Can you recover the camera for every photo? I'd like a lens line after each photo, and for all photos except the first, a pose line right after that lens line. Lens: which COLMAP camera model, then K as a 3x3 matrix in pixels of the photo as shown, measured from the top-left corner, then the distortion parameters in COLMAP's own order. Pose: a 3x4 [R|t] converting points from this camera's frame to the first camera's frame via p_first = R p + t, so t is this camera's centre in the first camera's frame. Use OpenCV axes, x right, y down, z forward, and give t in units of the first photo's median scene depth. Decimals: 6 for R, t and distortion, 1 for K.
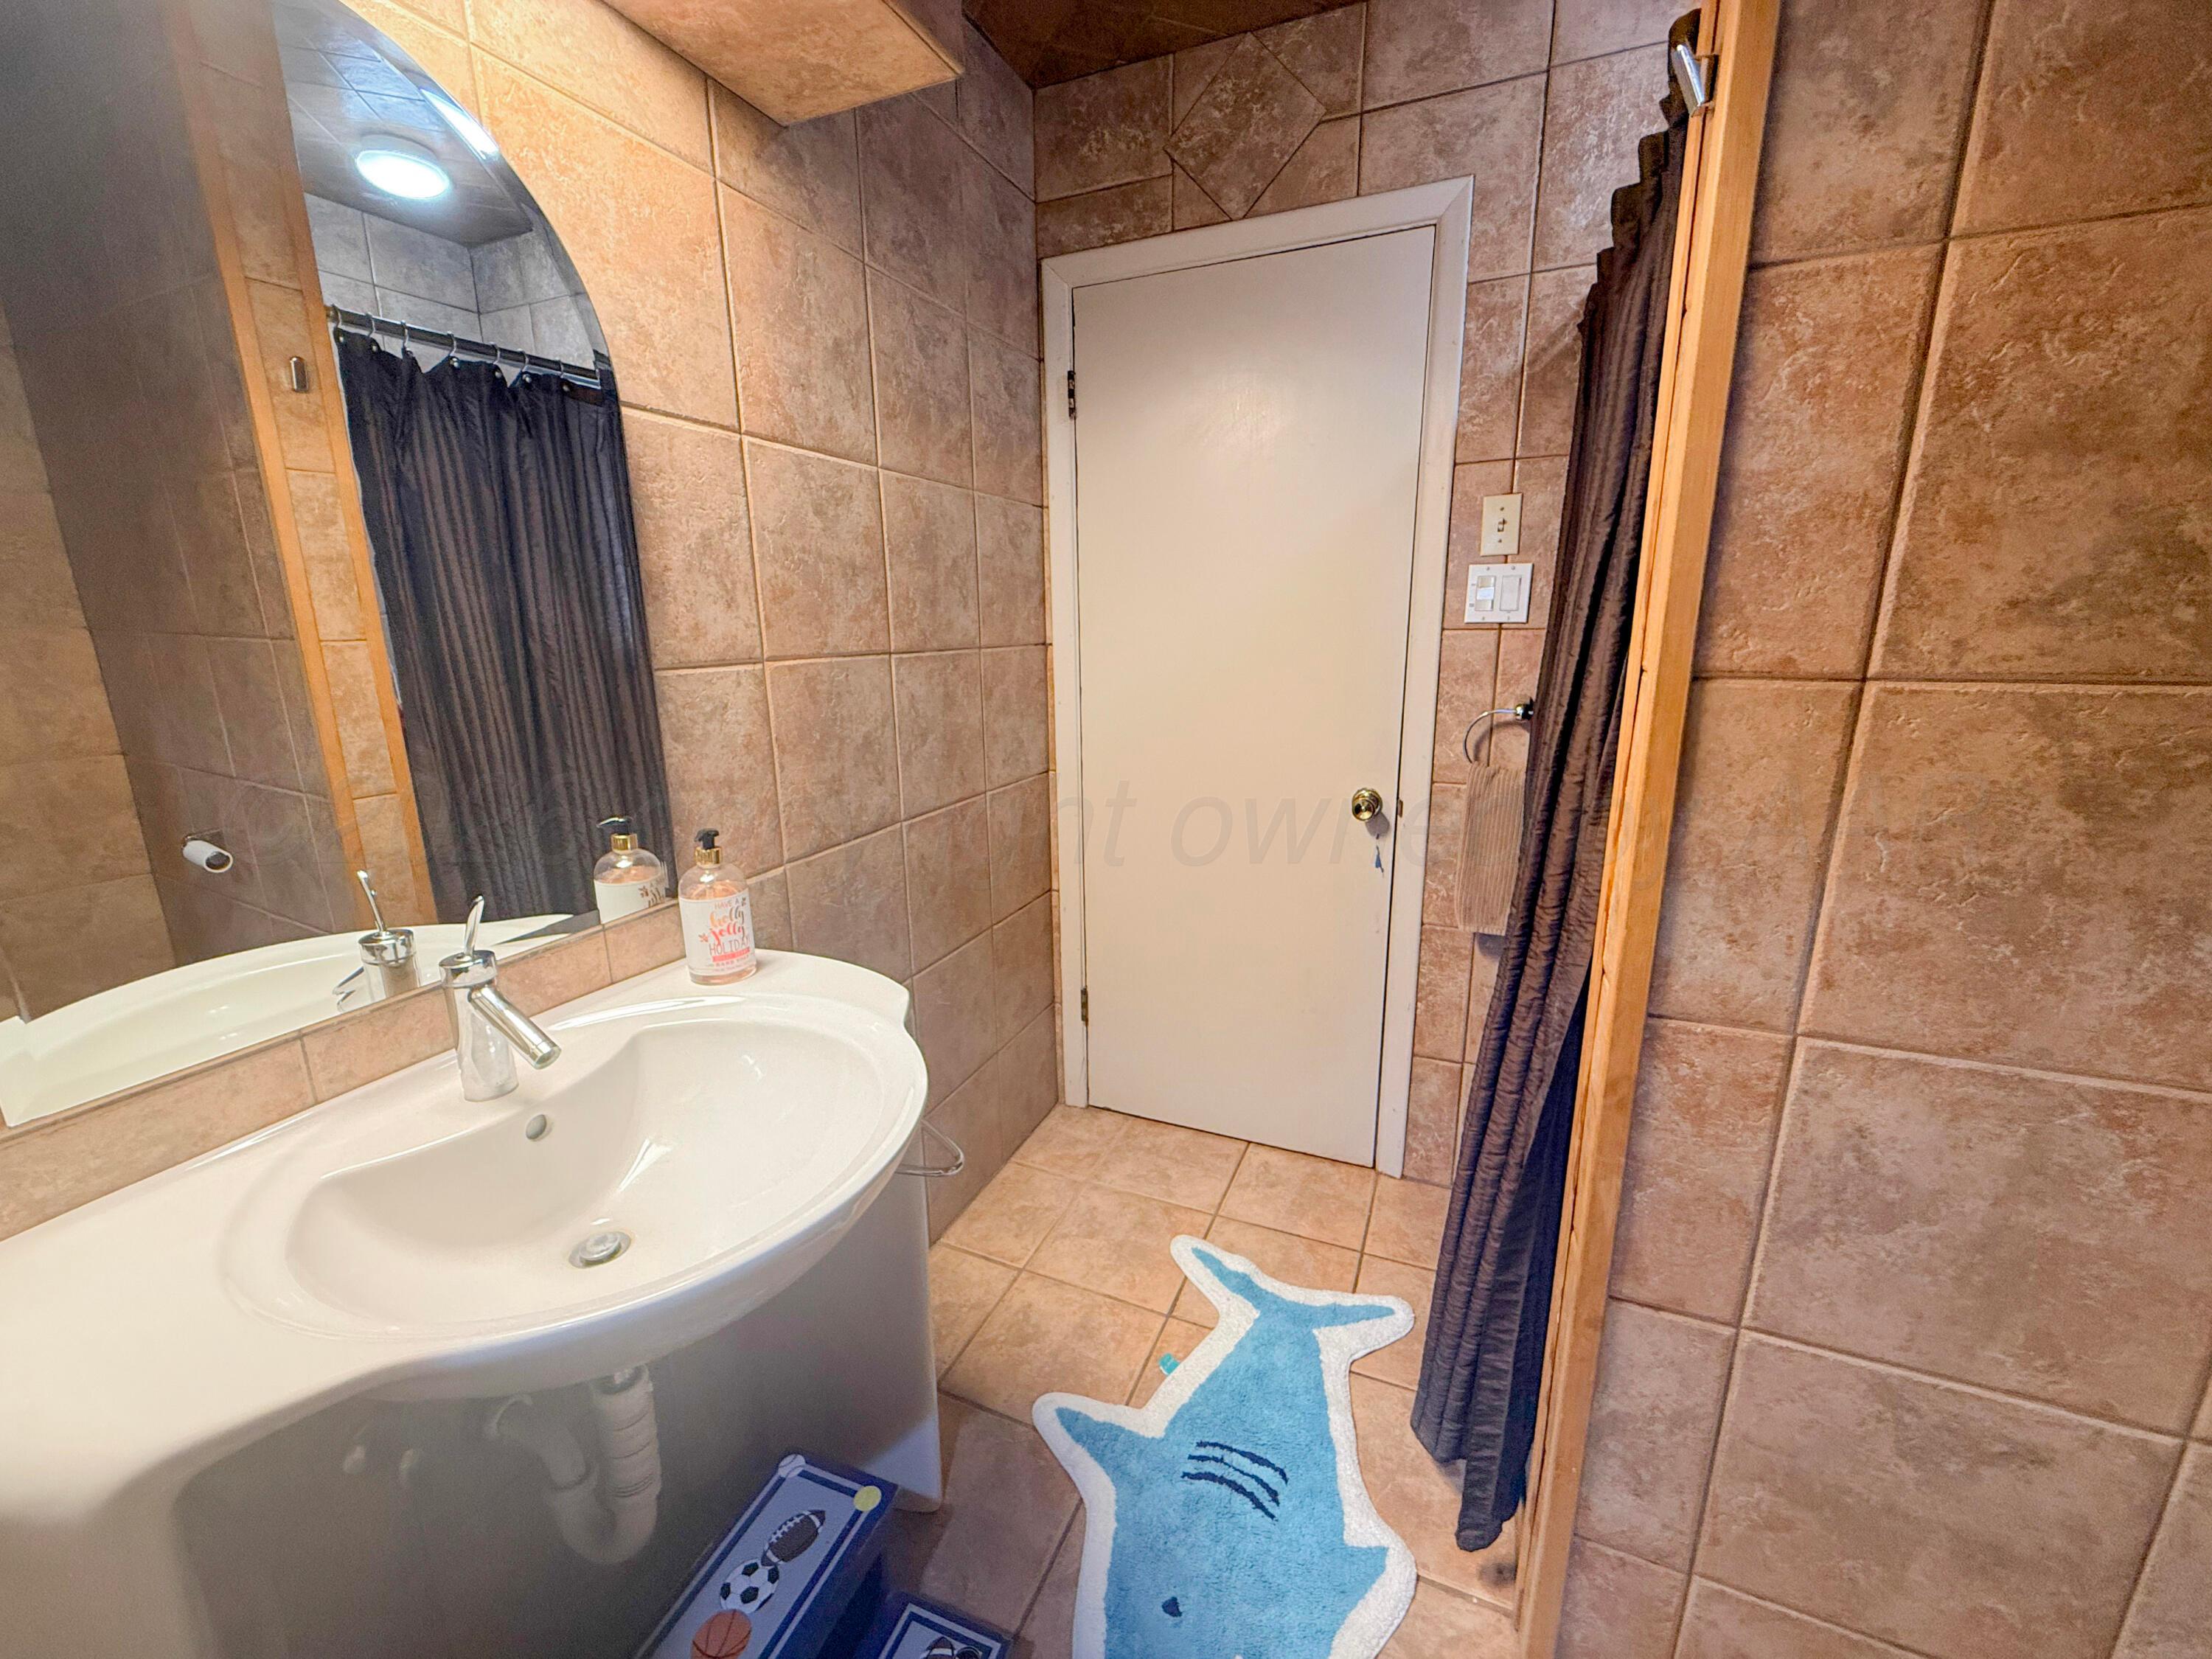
lens RADIAL K [[887.5, 0, 1096.6], [0, 887.5, 829.7], [0, 0, 1]] dist [-0.000474, 0.000009]
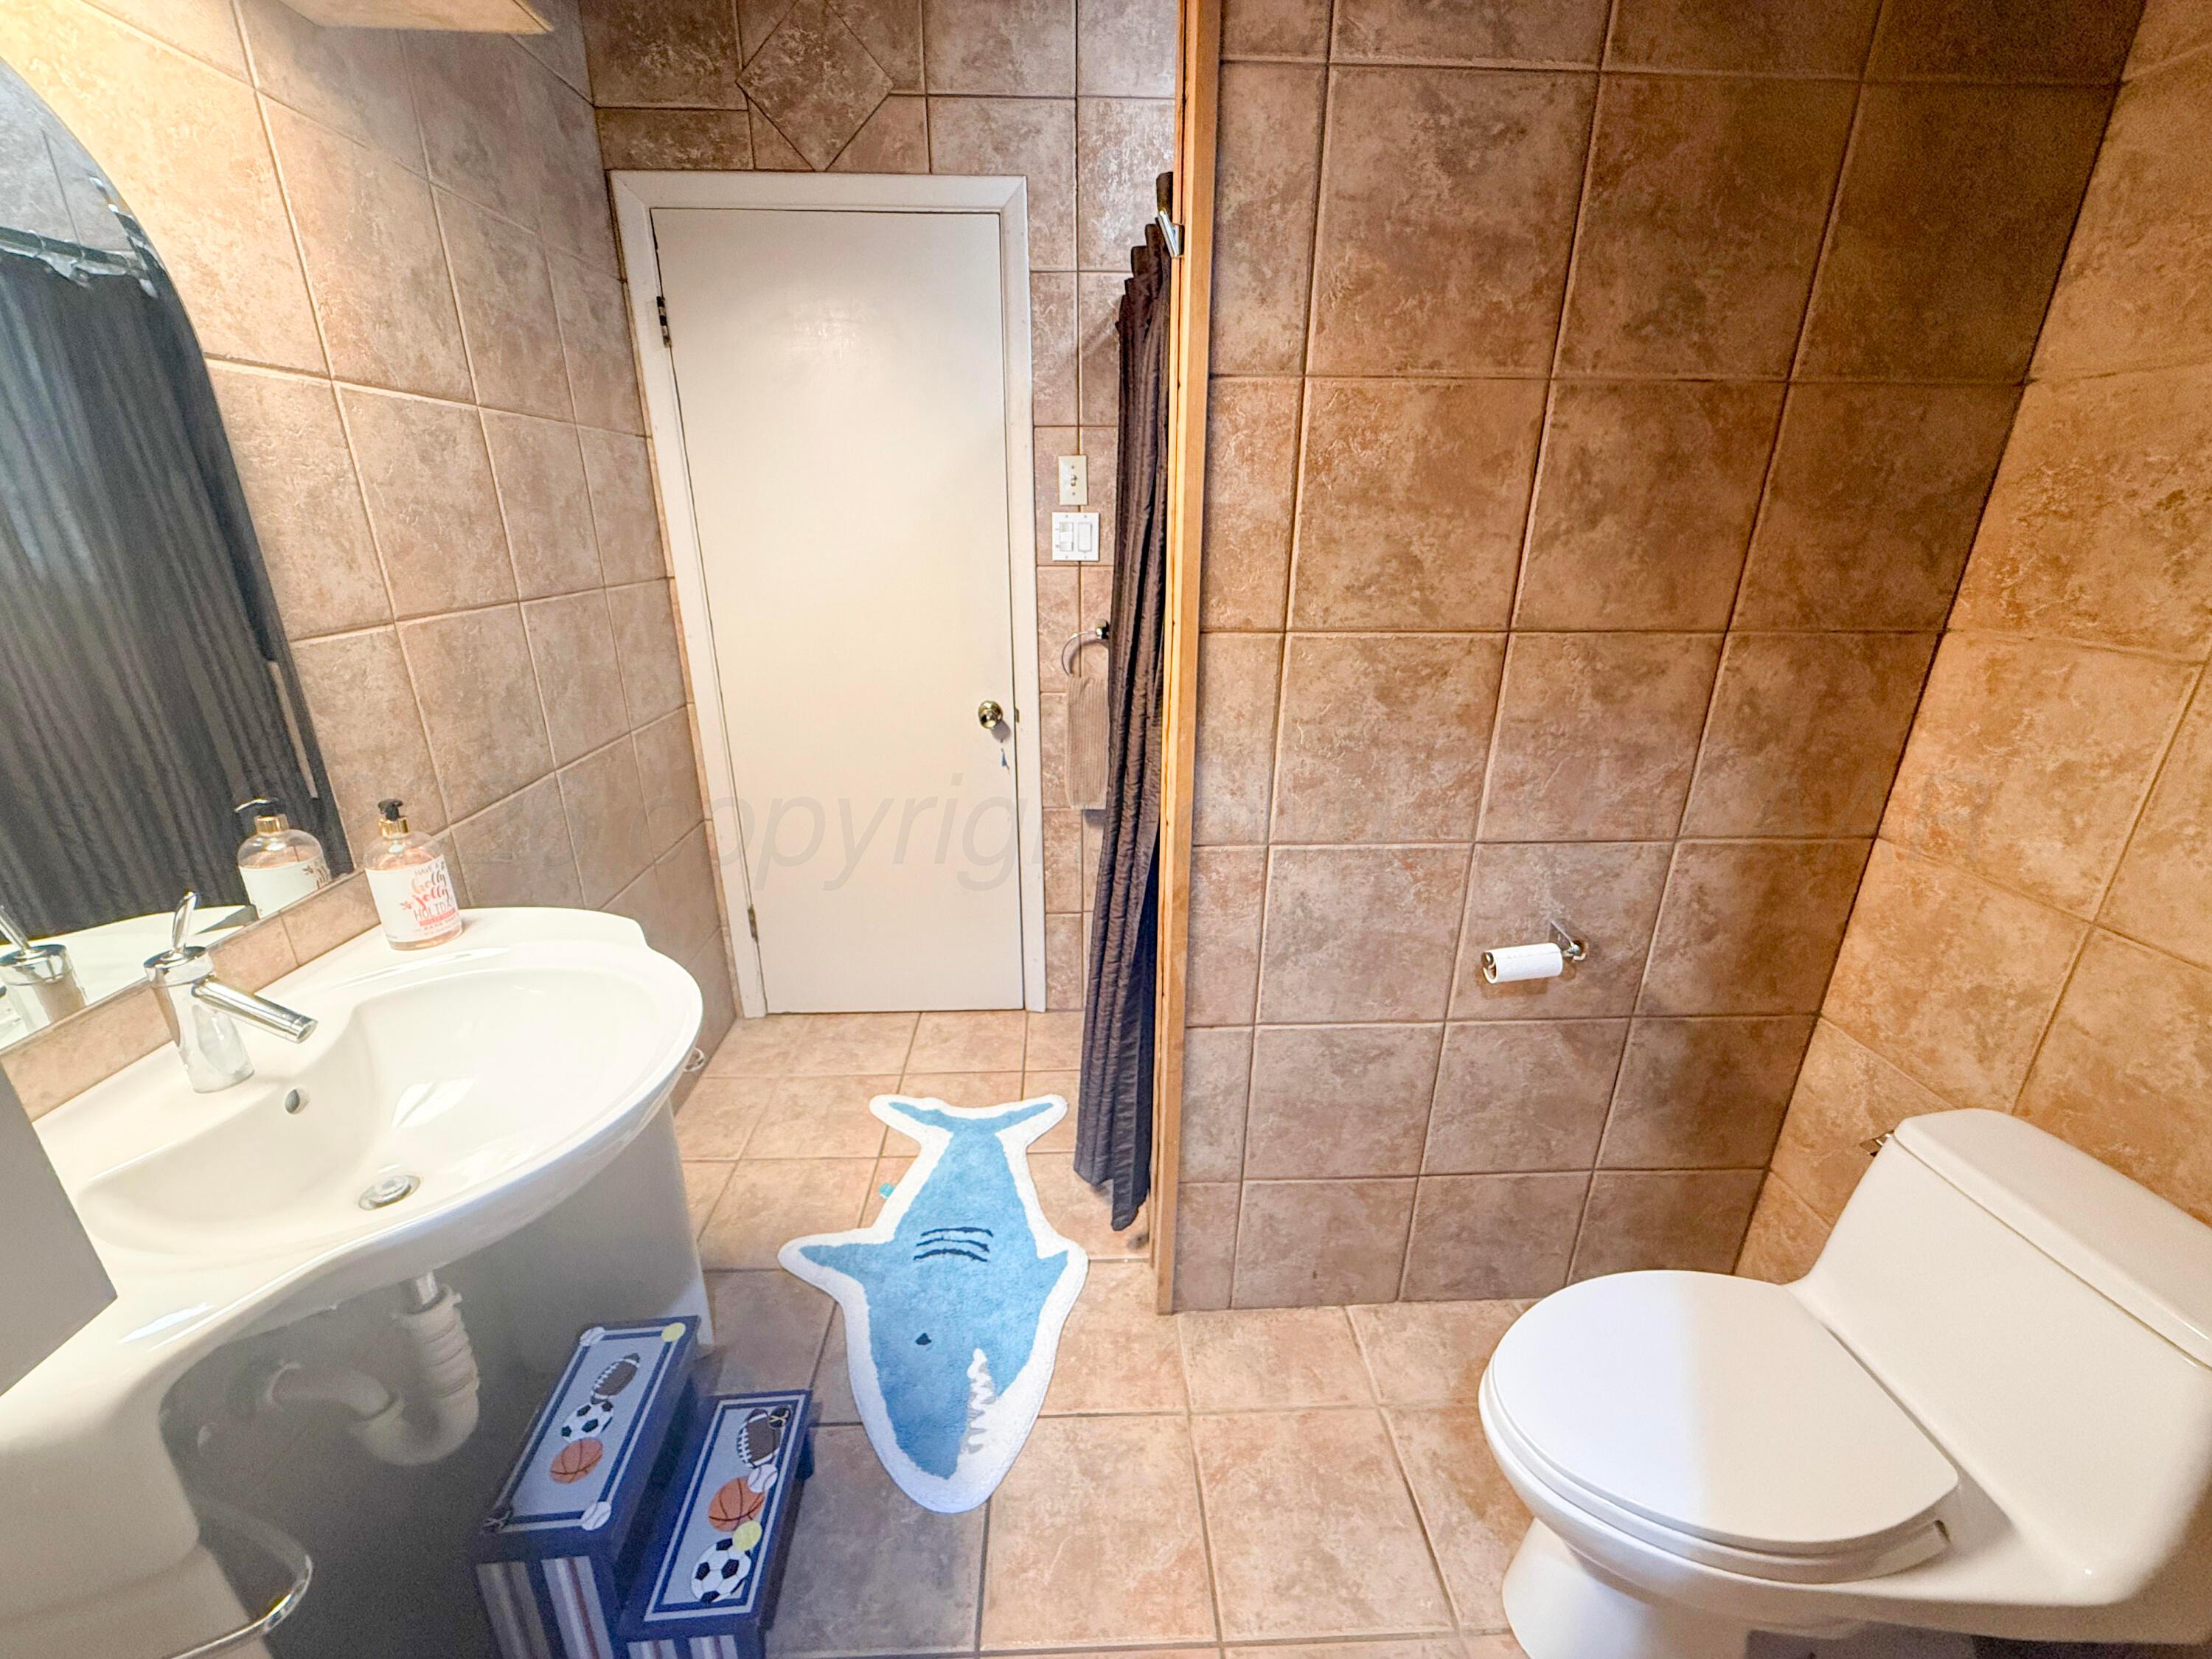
lens RADIAL K [[887.5, 0, 1096.6], [0, 887.5, 829.7], [0, 0, 1]] dist [-0.000474, 0.000009]
pose [[0.903016, -0.132057, 0.408808, -0.120578], [0.086439, 0.987973, 0.128211, -0.025678], [-0.420822, -0.080440, 0.903570, -0.242725]]
